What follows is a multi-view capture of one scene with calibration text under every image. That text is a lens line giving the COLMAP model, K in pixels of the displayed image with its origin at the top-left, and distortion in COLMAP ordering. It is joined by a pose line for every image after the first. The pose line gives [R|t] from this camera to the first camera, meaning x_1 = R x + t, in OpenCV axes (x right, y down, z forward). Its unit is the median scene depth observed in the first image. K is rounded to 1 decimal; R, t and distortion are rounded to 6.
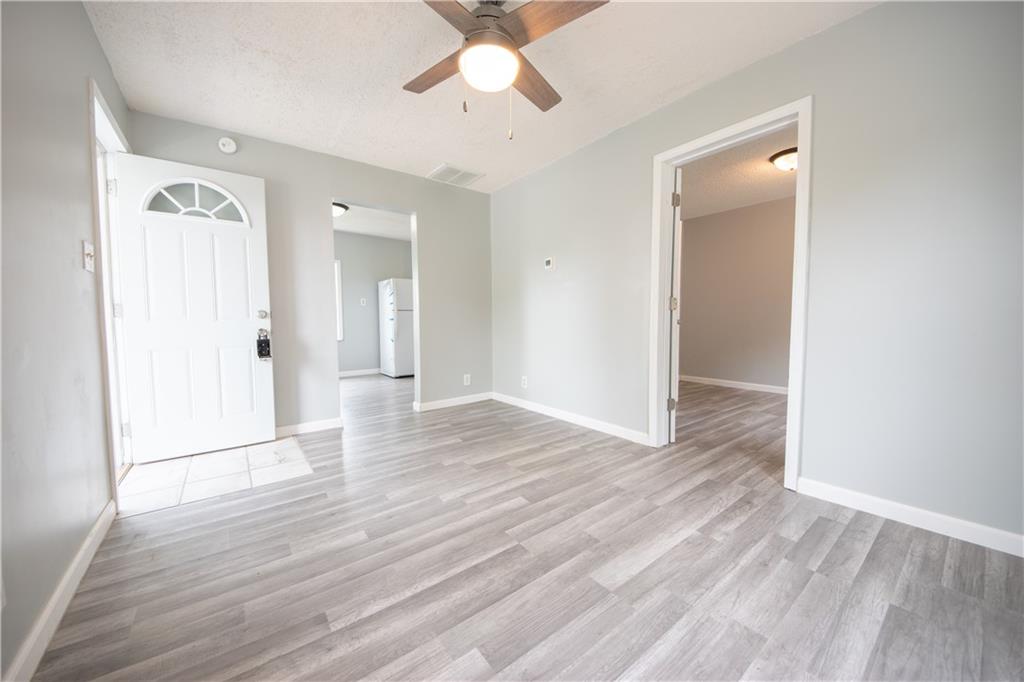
lens RADIAL K [[367.7, 0, 517.9], [0, 367.7, 339.6], [0, 0, 1]] dist [0.011000, -0.011073]
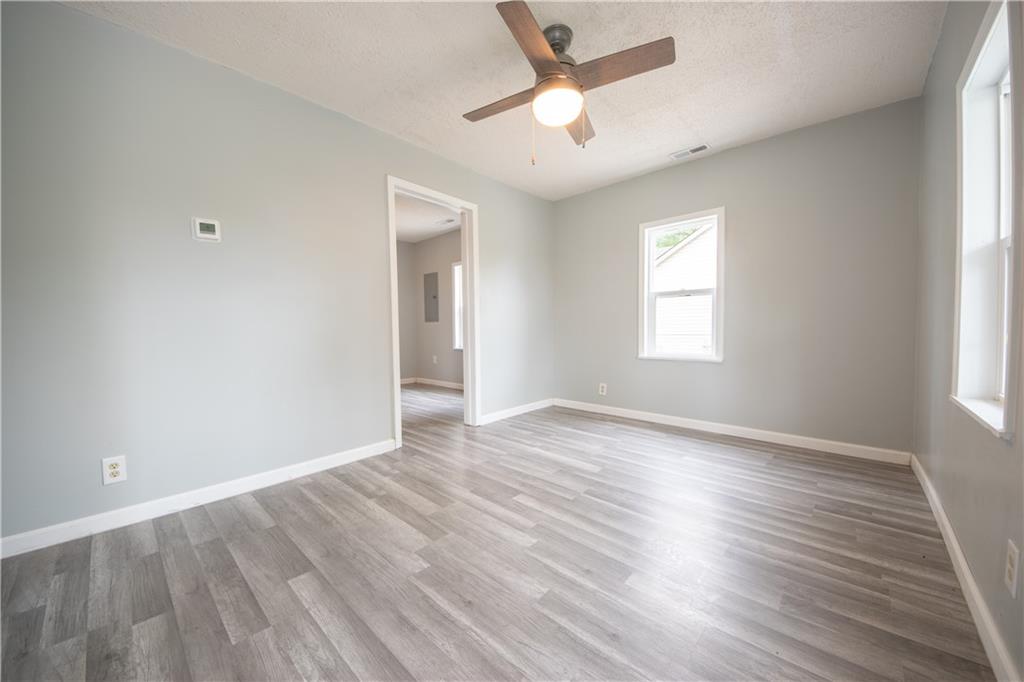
lens RADIAL K [[367.7, 0, 517.9], [0, 367.7, 339.6], [0, 0, 1]] dist [0.011000, -0.011073]
pose [[-0.195614, -0.029138, 0.980248, -0.804607], [0.070487, 0.996556, 0.043689, -0.044152], [-0.978145, 0.077641, -0.192887, 0.942580]]
